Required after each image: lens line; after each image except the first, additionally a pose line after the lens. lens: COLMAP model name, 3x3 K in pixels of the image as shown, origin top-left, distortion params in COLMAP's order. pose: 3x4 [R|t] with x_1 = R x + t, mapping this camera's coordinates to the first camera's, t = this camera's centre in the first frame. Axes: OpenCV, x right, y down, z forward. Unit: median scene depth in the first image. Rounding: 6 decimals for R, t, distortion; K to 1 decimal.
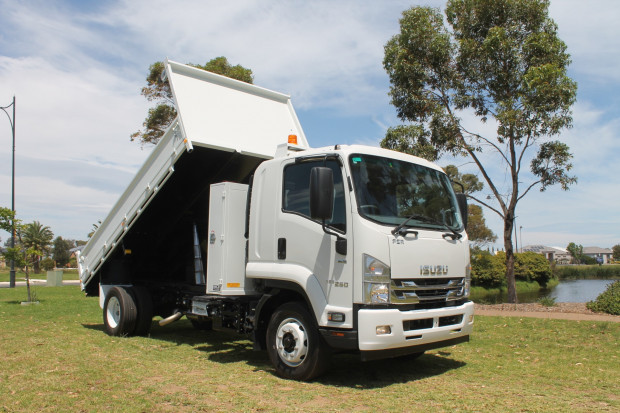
lens RADIAL K [[542.9, 0, 308.5], [0, 542.9, 208.4], [0, 0, 1]] dist [-0.147527, 0.134249]
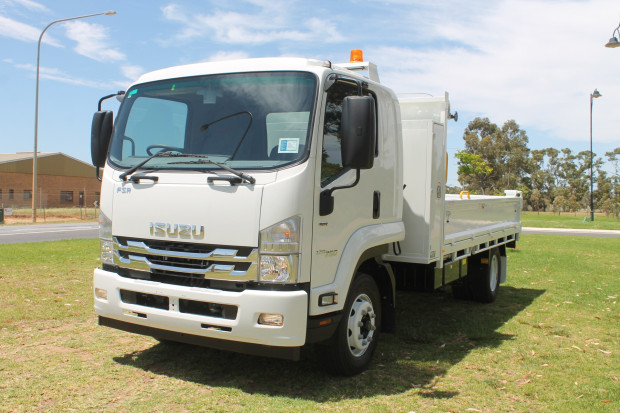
lens RADIAL K [[627.2, 0, 310.5], [0, 627.2, 206.2], [0, 0, 1]] dist [-0.080341, -0.001278]
pose [[0.303137, 0.019972, -0.952738, 1.048690], [0.076838, 0.996013, 0.045327, 0.060056], [0.949844, -0.086947, 0.300393, 0.917793]]
